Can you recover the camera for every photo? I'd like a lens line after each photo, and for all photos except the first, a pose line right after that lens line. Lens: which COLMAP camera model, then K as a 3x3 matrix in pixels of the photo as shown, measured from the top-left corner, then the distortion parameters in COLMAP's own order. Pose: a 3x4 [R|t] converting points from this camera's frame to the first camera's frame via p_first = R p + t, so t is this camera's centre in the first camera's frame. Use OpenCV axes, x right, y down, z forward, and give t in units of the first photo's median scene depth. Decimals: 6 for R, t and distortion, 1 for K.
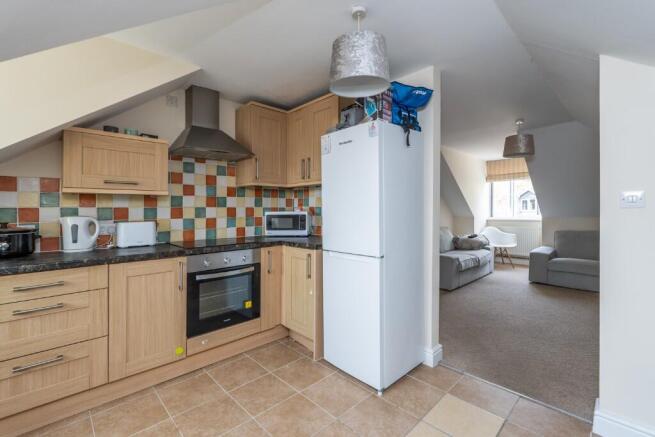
lens RADIAL K [[289.1, 0, 324.7], [0, 289.1, 214.4], [0, 0, 1]] dist [-0.000796, -0.000160]
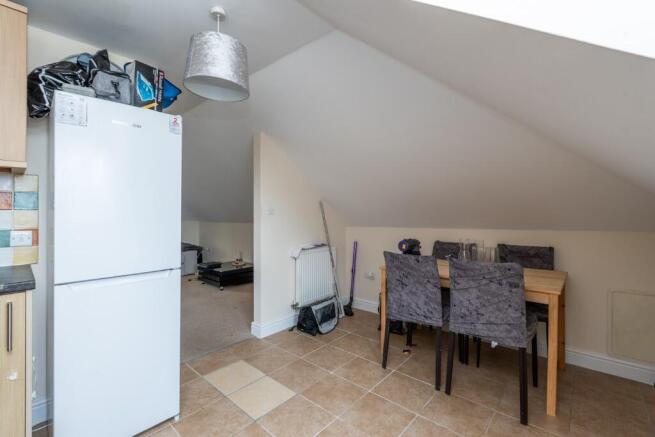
lens RADIAL K [[289.1, 0, 324.7], [0, 289.1, 214.4], [0, 0, 1]] dist [-0.000796, -0.000160]
pose [[-0.076028, -0.002978, 0.997101, -0.622737], [0.009676, 0.999946, 0.003724, -0.015195], [-0.997059, 0.009931, -0.075995, 0.498499]]
